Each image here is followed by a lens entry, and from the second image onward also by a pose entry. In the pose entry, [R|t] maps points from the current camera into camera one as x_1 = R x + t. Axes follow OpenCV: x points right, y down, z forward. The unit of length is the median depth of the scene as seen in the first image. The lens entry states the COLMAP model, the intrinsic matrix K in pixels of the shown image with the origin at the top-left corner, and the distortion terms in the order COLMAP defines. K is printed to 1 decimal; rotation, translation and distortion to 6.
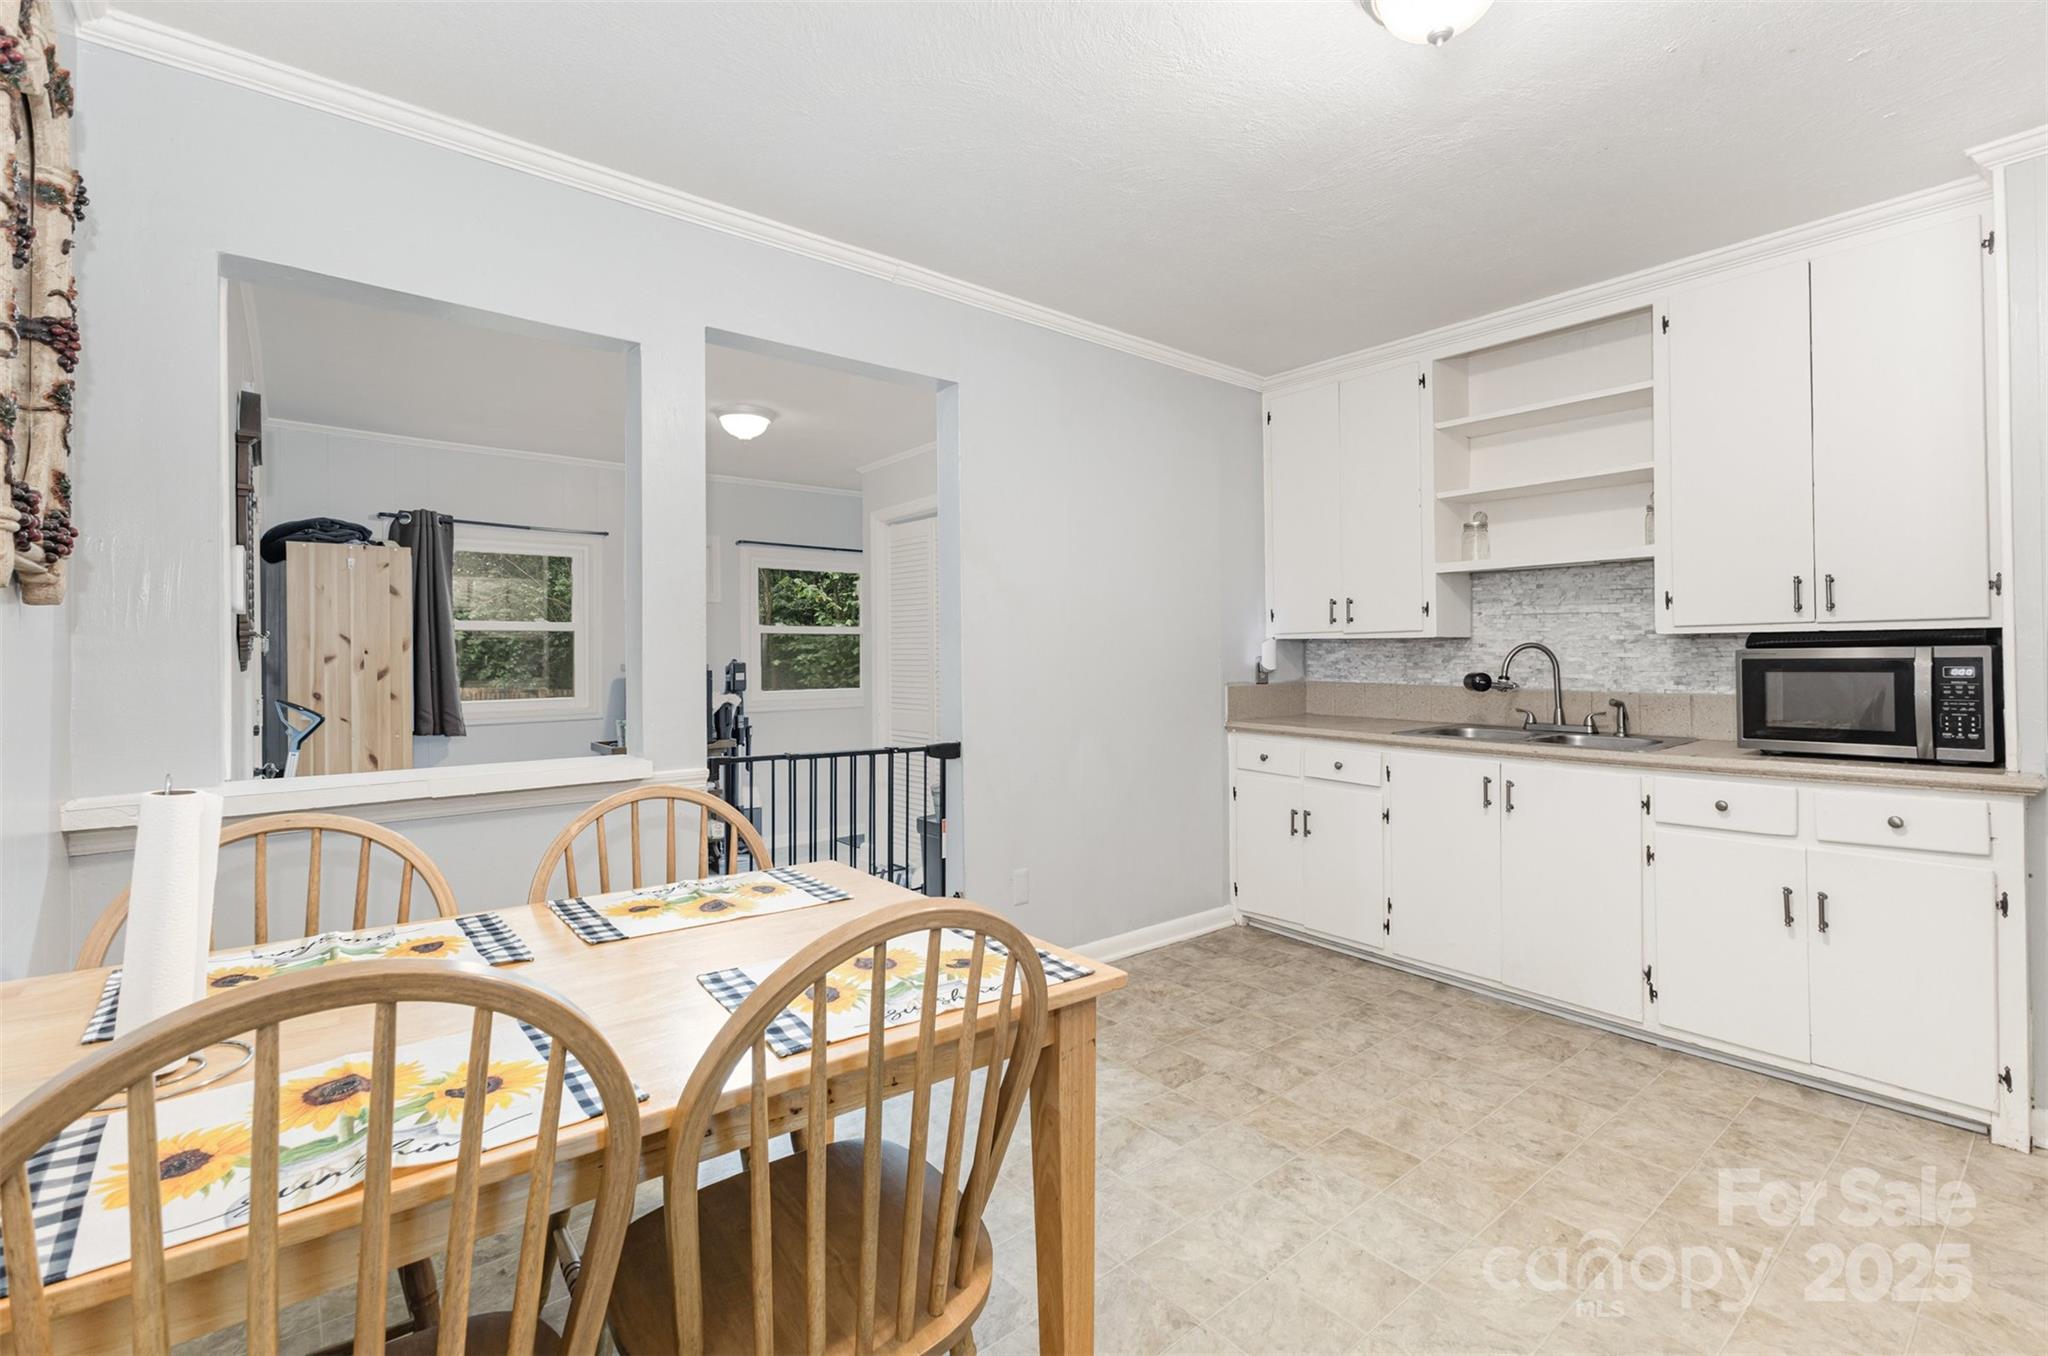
lens RADIAL K [[895.4, 0, 1030.7], [0, 895.4, 650.0], [0, 0, 1]] dist [0.009721, -0.001623]
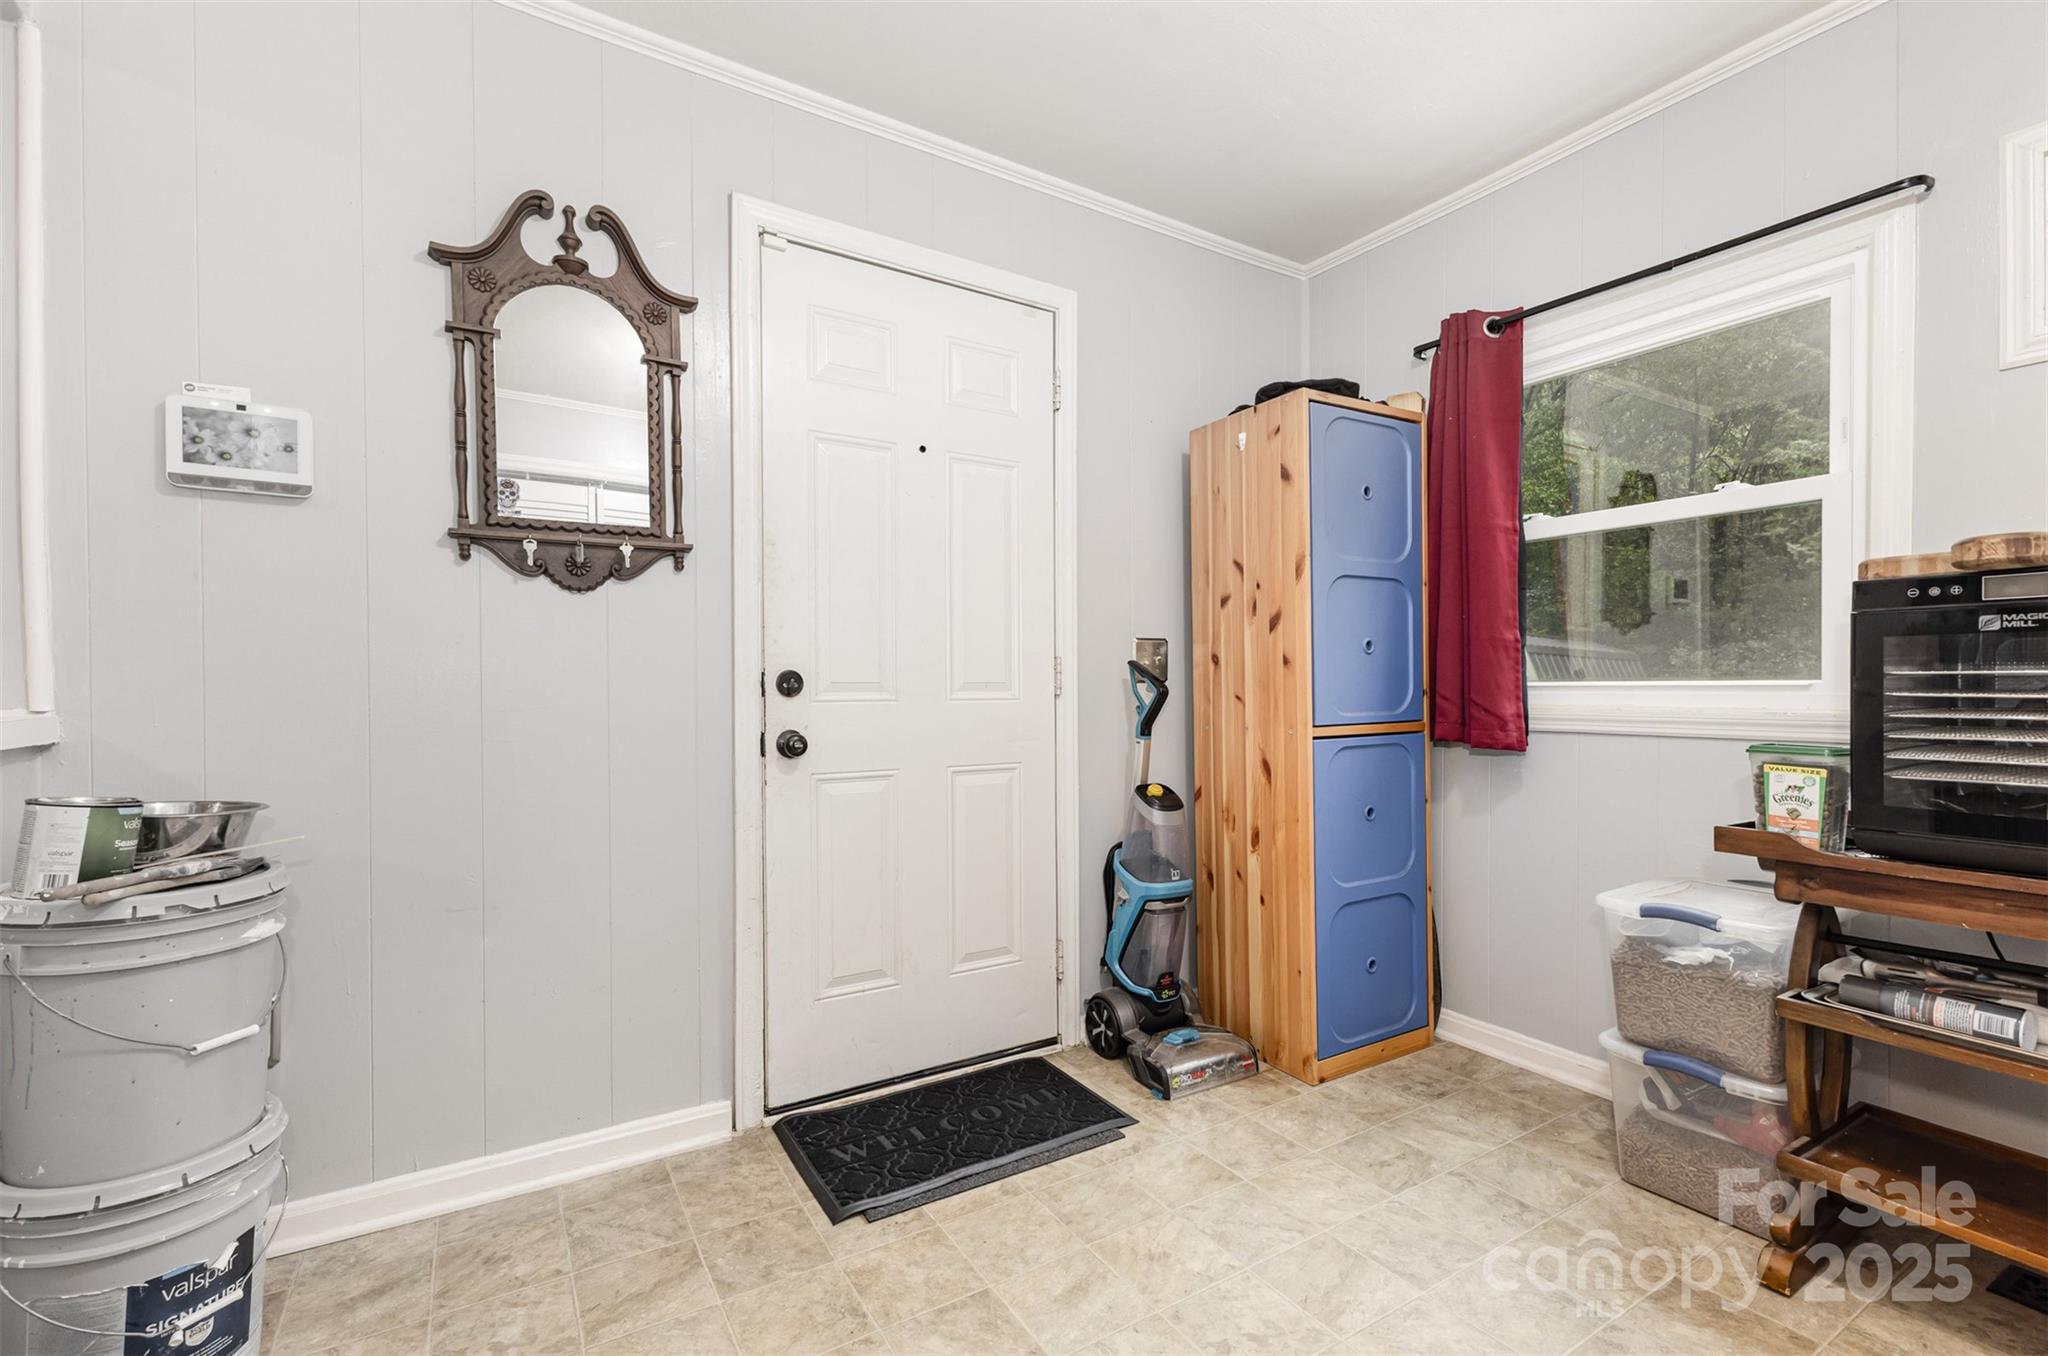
lens RADIAL K [[895.4, 0, 1052.9], [0, 895.4, 695.3], [0, 0, 1]] dist [0.009721, -0.001623]
pose [[-0.124519, 0.022282, -0.991967, -0.135591], [0.009891, 0.999726, 0.021214, 0.061193], [0.992168, -0.007170, -0.124705, 0.948095]]
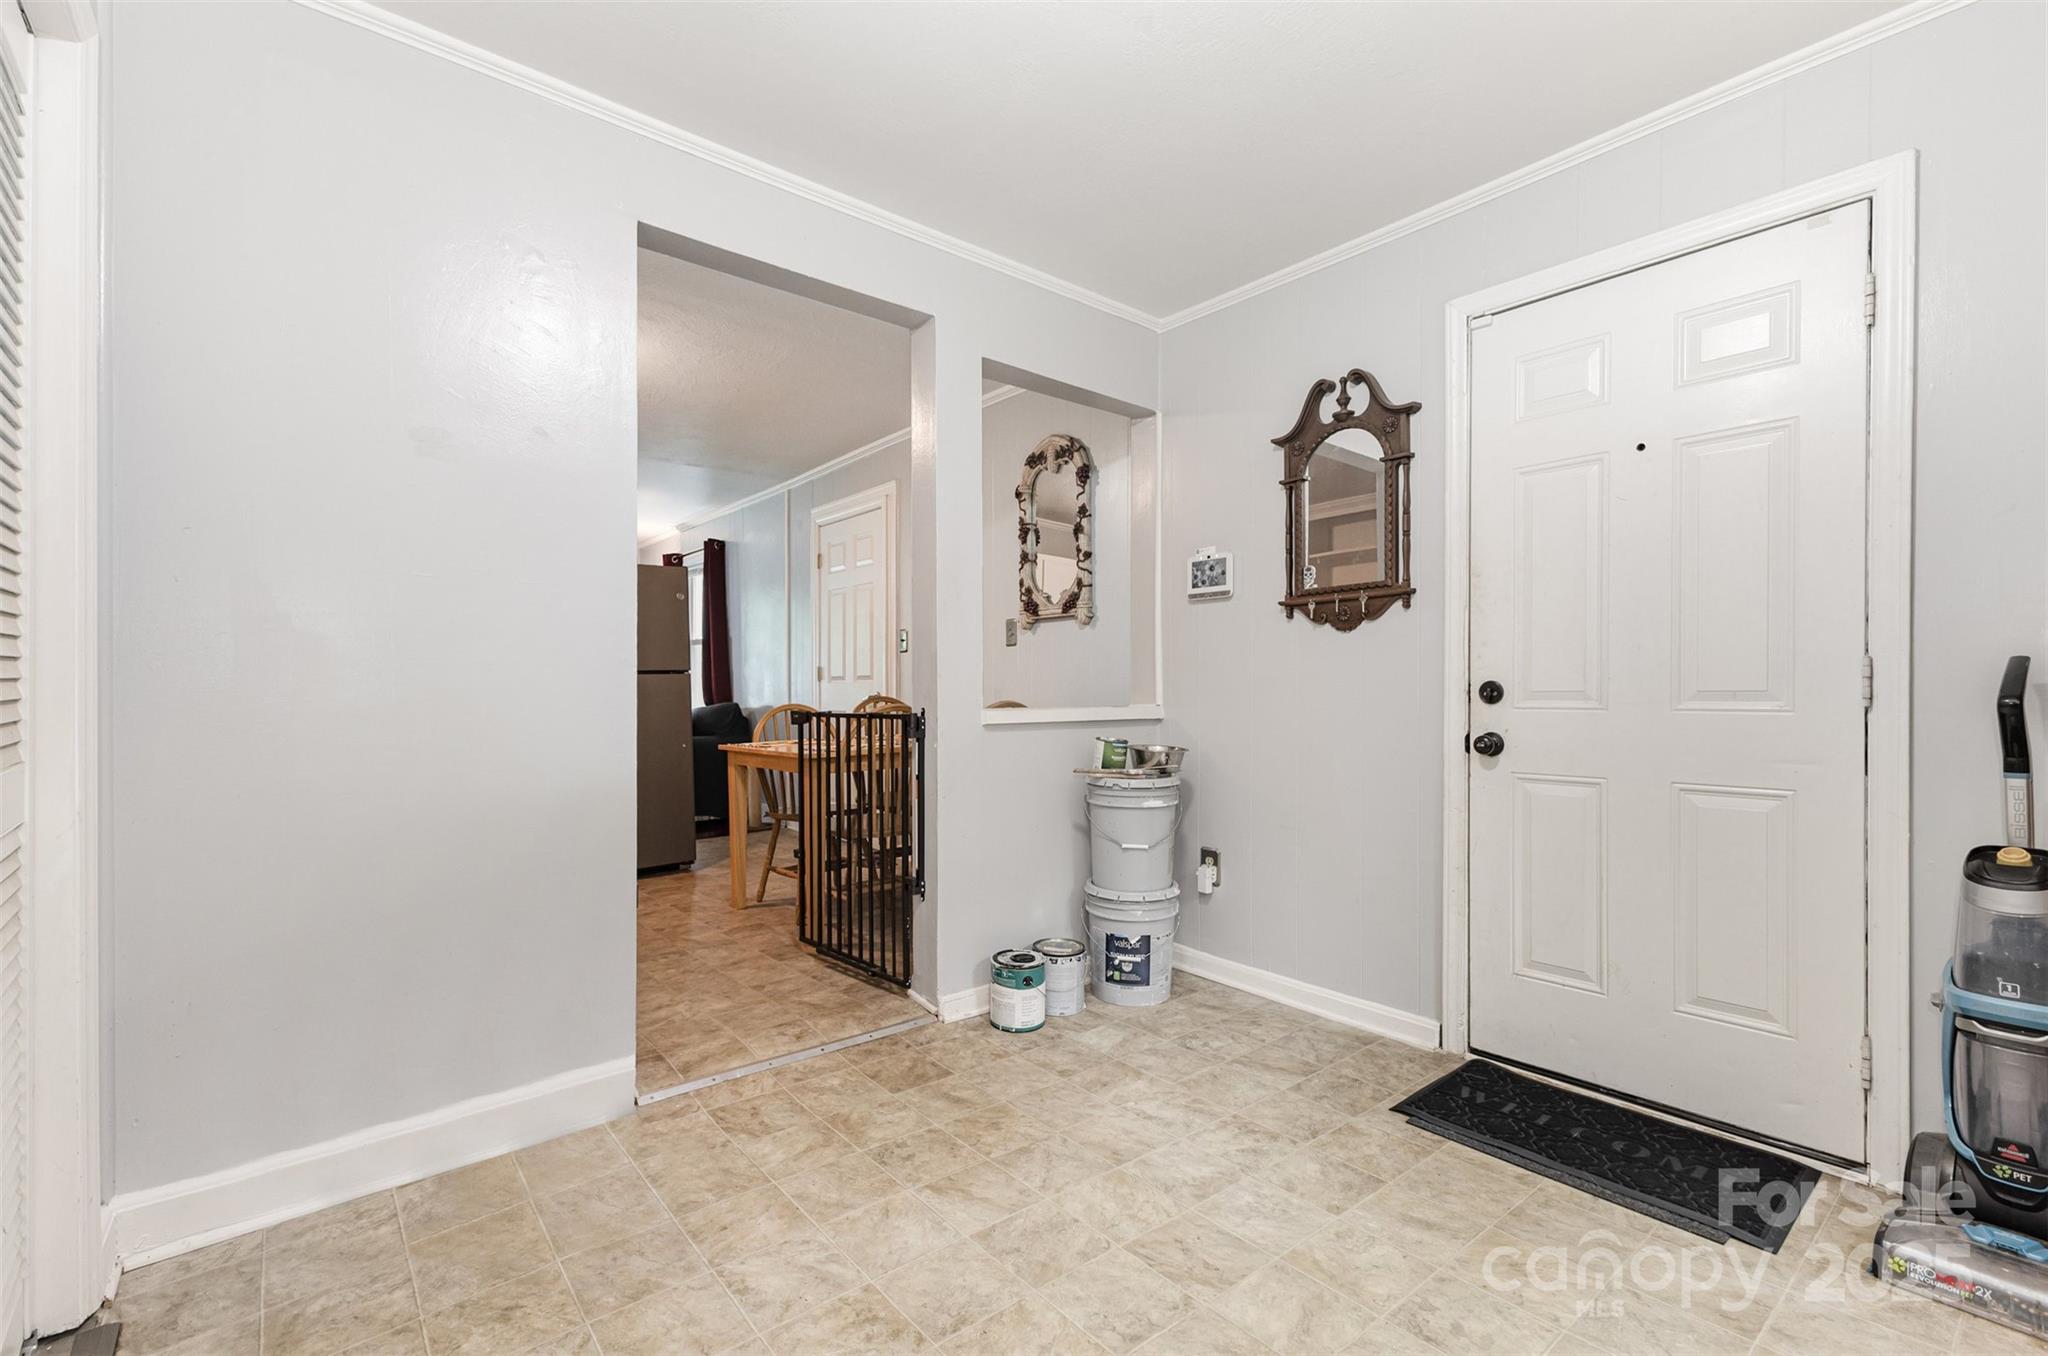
lens RADIAL K [[895.4, 0, 1015.2], [0, 895.4, 695.5], [0, 0, 1]] dist [0.009721, -0.001623]
pose [[-0.999918, 0.012362, 0.003431, -0.313329], [0.012345, 0.999912, -0.004945, 0.065137], [-0.003492, -0.004902, -0.999982, 1.342968]]
